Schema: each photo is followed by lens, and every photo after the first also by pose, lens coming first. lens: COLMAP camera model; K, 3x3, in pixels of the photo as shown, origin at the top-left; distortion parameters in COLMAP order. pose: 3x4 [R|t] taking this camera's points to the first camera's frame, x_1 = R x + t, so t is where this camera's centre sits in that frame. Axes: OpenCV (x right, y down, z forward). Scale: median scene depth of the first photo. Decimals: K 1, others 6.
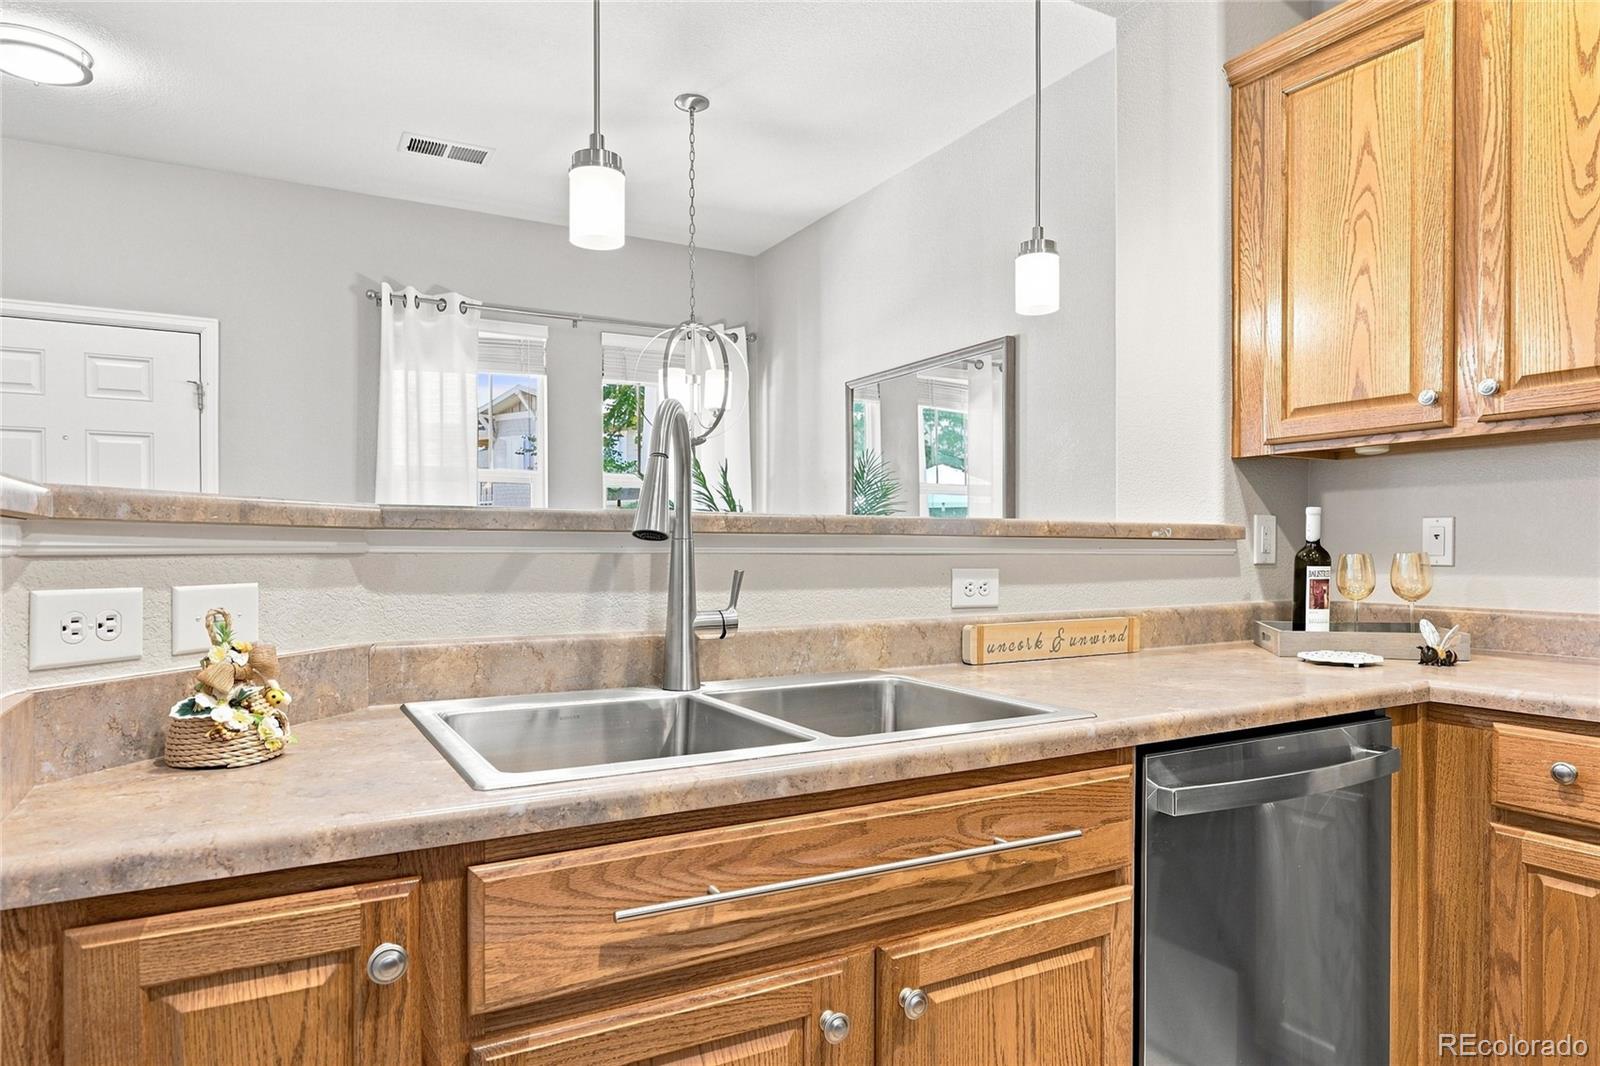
lens RADIAL K [[968.6, 0, 801.3], [0, 968.6, 555.6], [0, 0, 1]] dist [-0.001233, -0.000310]
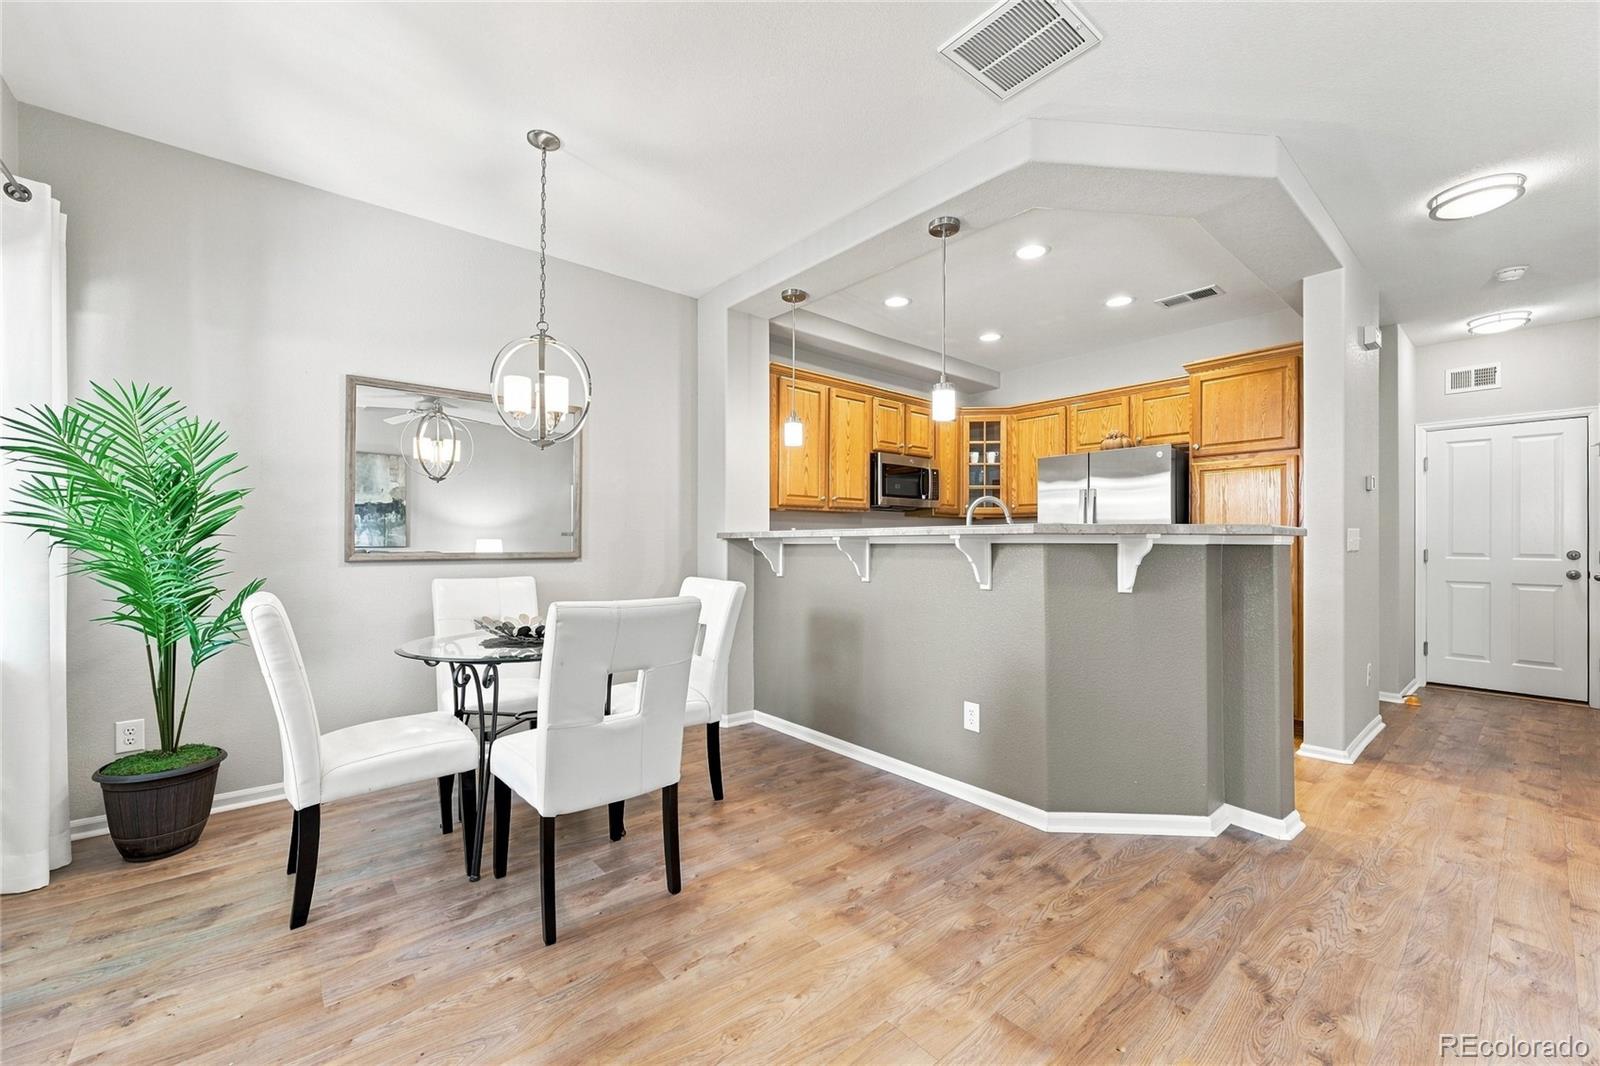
lens RADIAL K [[628.7, 0, 800.0], [0, 628.7, 533.0], [0, 0, 1]] dist [-0.000686, -0.000067]
pose [[-0.189334, 0.011053, 0.981851, -1.622105], [0.005315, 0.999934, -0.010232, -0.018660], [-0.981898, 0.003281, -0.189380, 1.571257]]
